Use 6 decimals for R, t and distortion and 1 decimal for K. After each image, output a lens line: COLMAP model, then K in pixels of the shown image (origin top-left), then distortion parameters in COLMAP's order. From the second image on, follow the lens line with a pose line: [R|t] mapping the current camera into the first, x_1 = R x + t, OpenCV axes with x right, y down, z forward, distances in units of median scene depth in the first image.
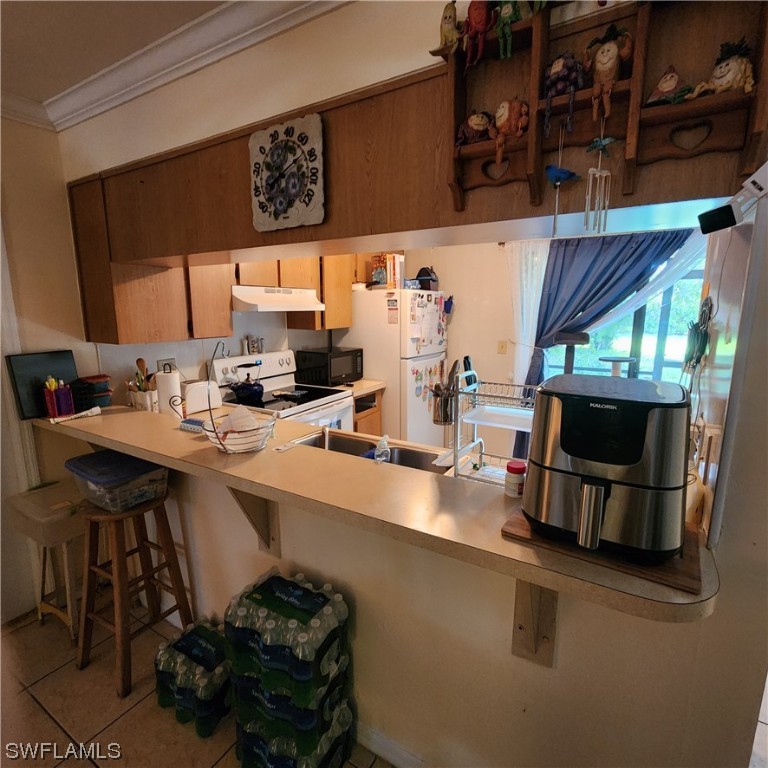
lens RADIAL K [[419.4, 0, 381.7], [0, 419.4, 382.3], [0, 0, 1]] dist [0.001043, -0.001948]
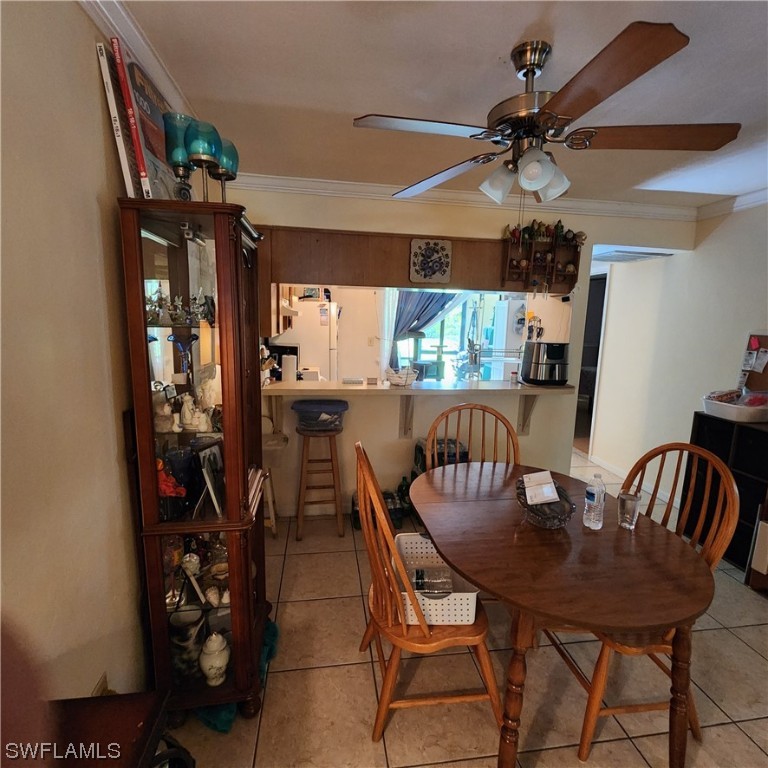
lens RADIAL K [[419.4, 0, 381.7], [0, 419.4, 382.3], [0, 0, 1]] dist [0.001043, -0.001948]
pose [[0.770967, -0.080031, 0.631827, -1.934288], [0.086852, 0.996017, 0.020183, 0.109123], [-0.630926, 0.039315, 0.774847, -0.601080]]
